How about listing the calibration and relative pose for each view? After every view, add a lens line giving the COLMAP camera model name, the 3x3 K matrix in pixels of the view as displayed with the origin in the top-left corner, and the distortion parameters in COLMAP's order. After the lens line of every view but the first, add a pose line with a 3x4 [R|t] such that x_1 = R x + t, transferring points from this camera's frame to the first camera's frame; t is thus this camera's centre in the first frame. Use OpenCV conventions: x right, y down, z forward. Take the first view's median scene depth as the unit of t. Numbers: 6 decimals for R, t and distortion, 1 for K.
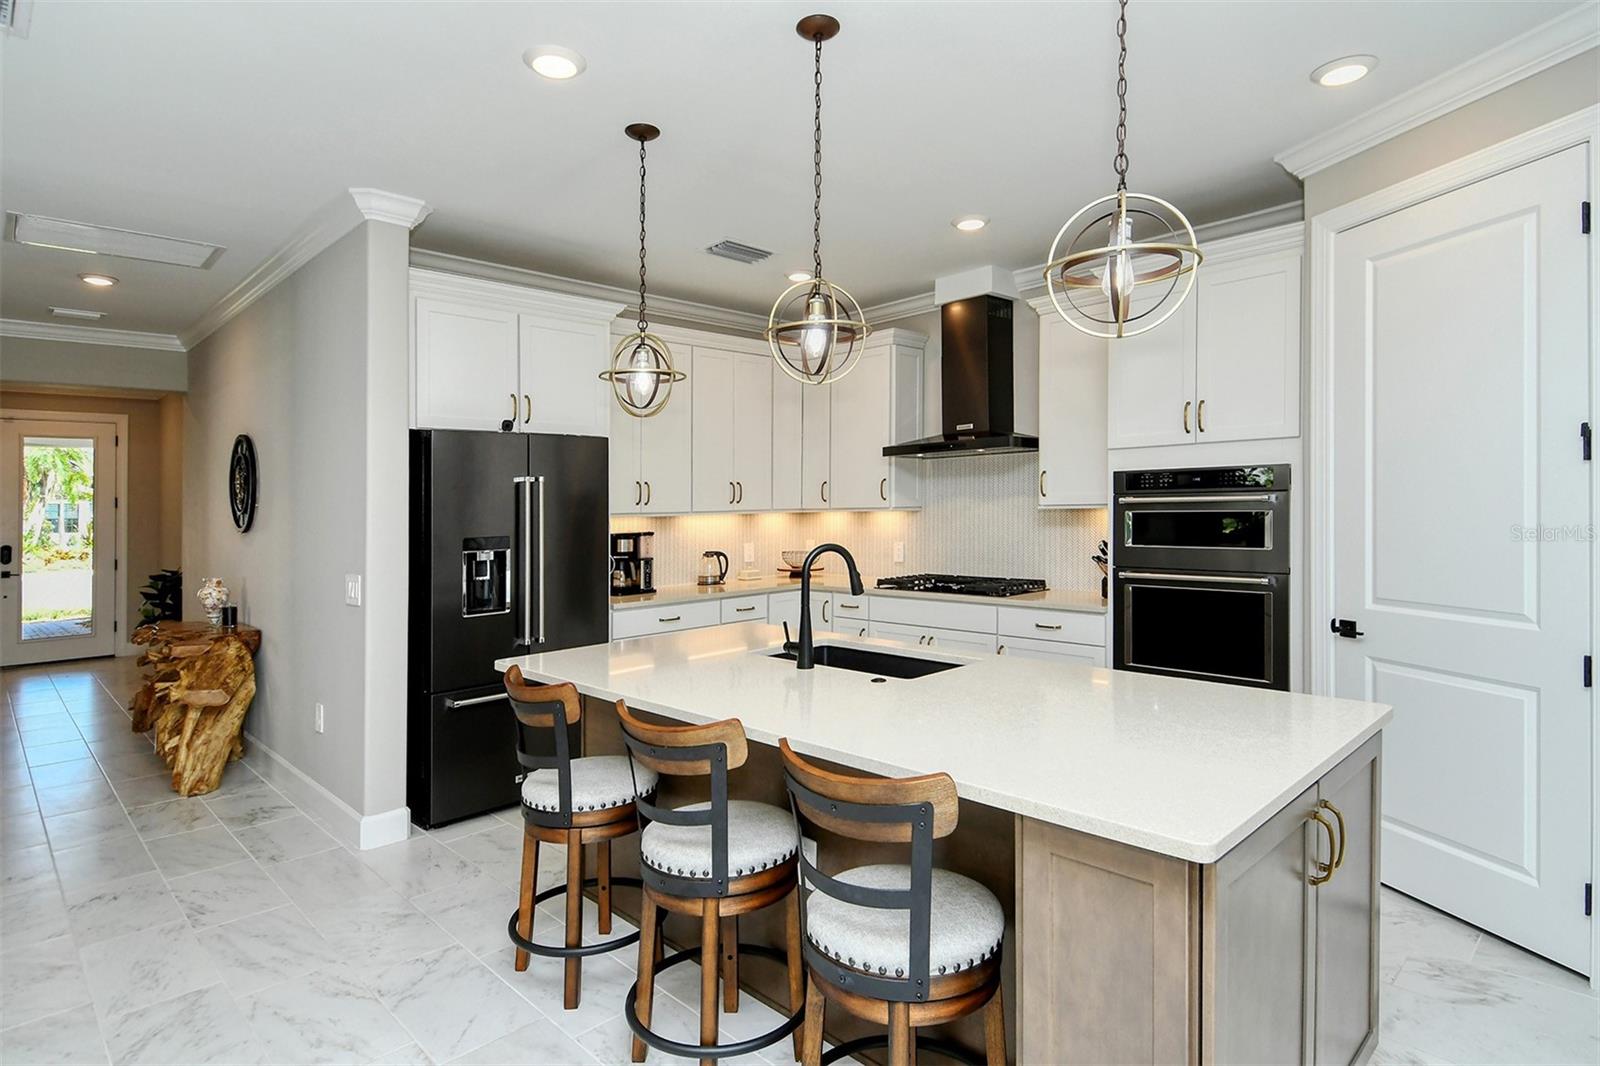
lens RADIAL K [[842.8, 0, 825.2], [0, 842.8, 503.8], [0, 0, 1]] dist [0.004057, -0.000543]
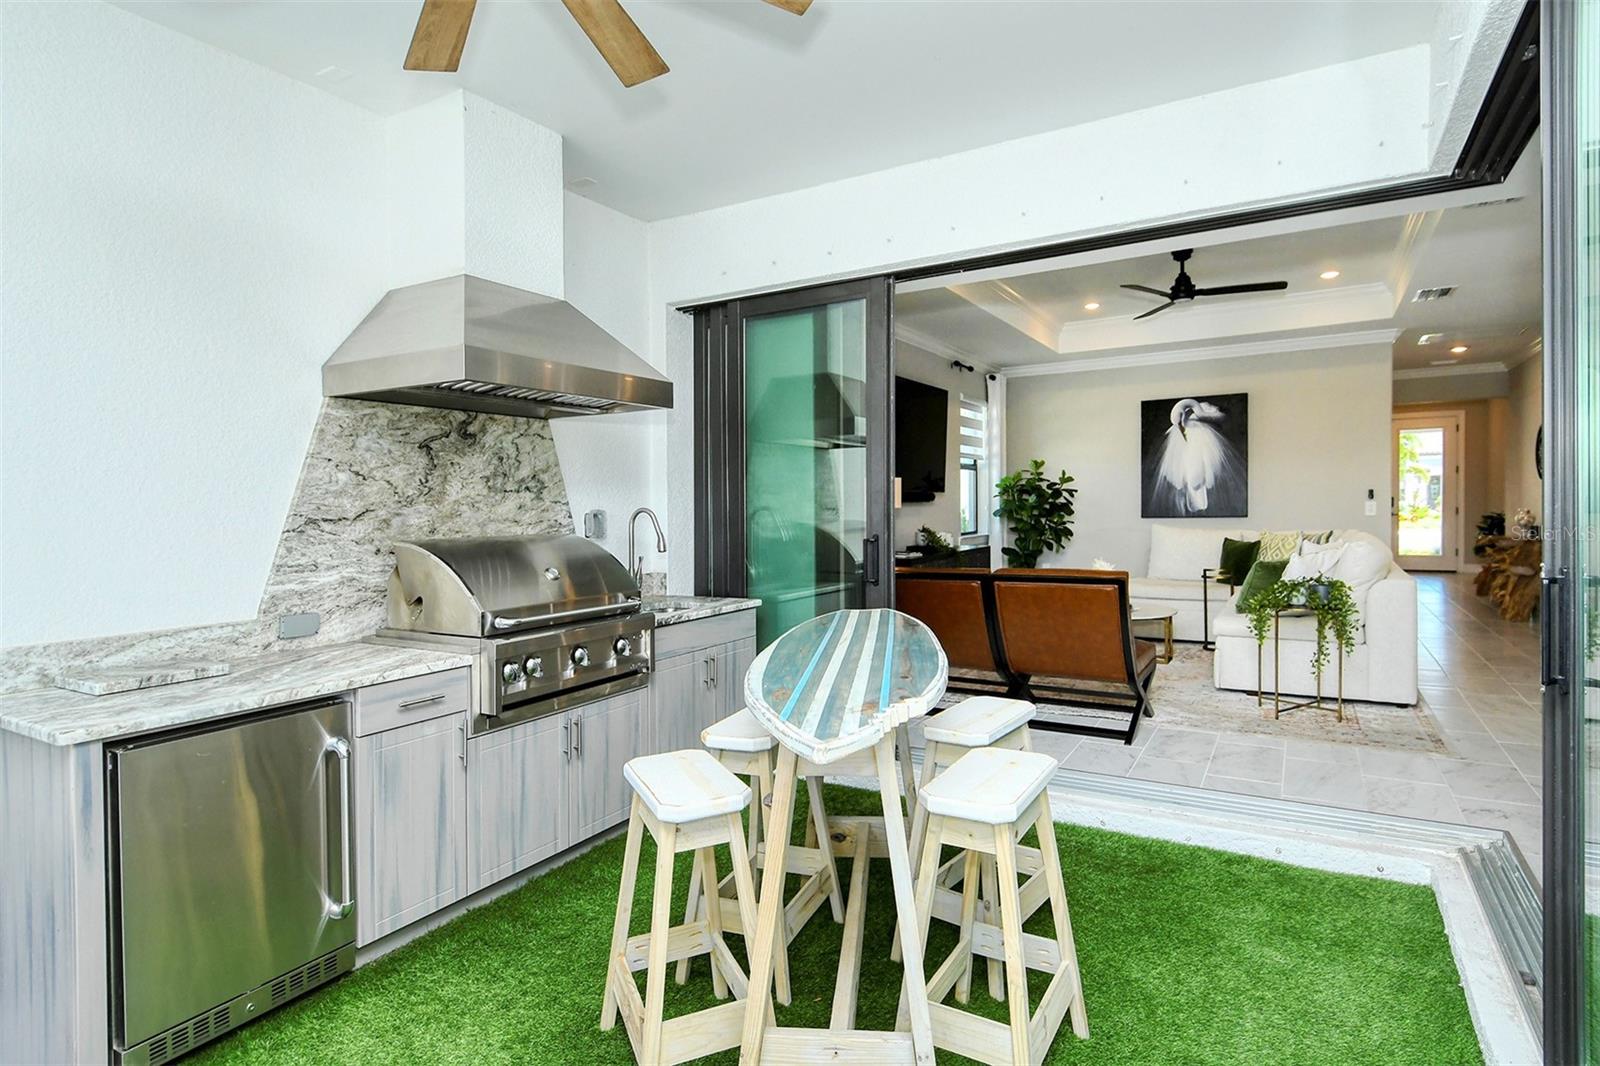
lens RADIAL K [[842.8, 0, 825.2], [0, 842.8, 503.8], [0, 0, 1]] dist [0.004057, -0.000543]
pose [[0.249045, 0.015101, -0.968374, 0.570973], [0.013264, 0.999731, 0.019001, 0.028305], [0.968401, -0.017577, 0.248778, -0.786186]]
